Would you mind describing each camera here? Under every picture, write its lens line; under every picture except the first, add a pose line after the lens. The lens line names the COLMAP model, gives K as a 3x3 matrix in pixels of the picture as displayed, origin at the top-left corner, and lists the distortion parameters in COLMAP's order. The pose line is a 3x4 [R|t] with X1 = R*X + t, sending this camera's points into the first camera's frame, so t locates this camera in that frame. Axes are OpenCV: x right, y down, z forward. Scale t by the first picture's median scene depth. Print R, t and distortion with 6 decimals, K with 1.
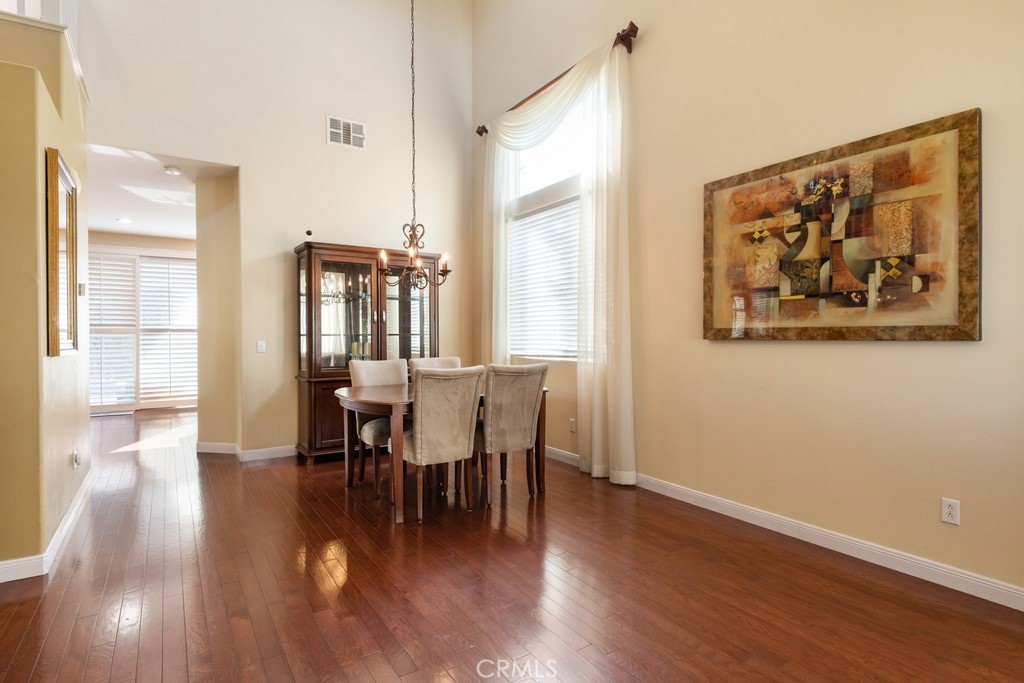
lens RADIAL K [[526.9, 0, 515.3], [0, 526.9, 341.6], [0, 0, 1]] dist [0.002904, -0.001559]
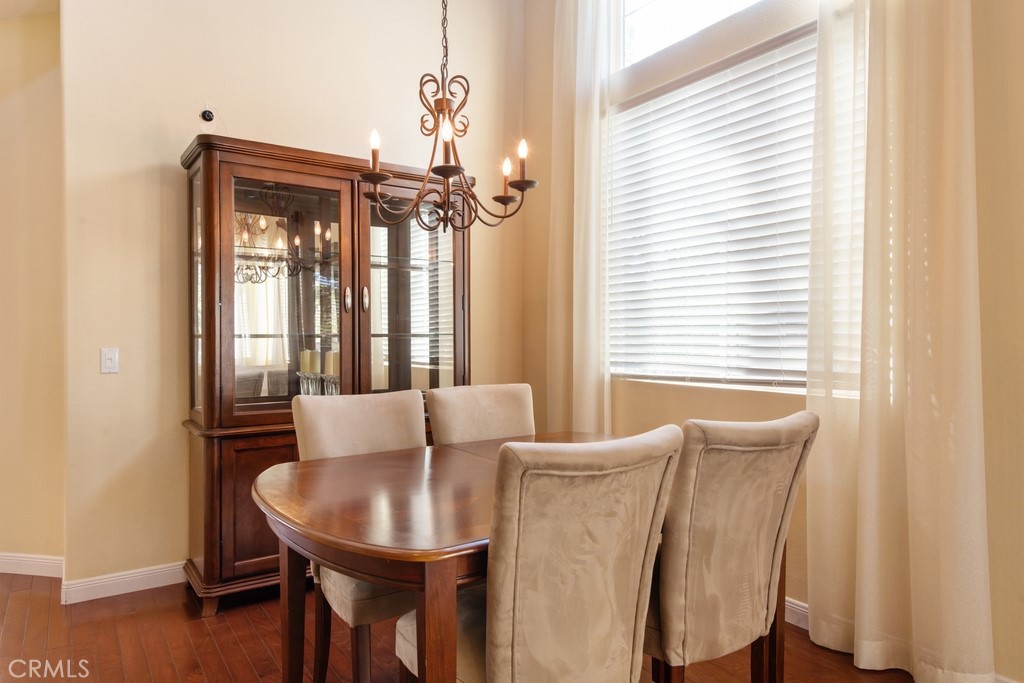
lens RADIAL K [[660.8, 0, 509.4], [0, 660.8, 339.3], [0, 0, 1]] dist [0.011556, 0.001033]
pose [[0.999999, -0.000754, 0.001199, -0.119538], [0.000762, 0.999978, -0.006621, -0.005537], [-0.001194, 0.006622, 0.999977, 0.395916]]
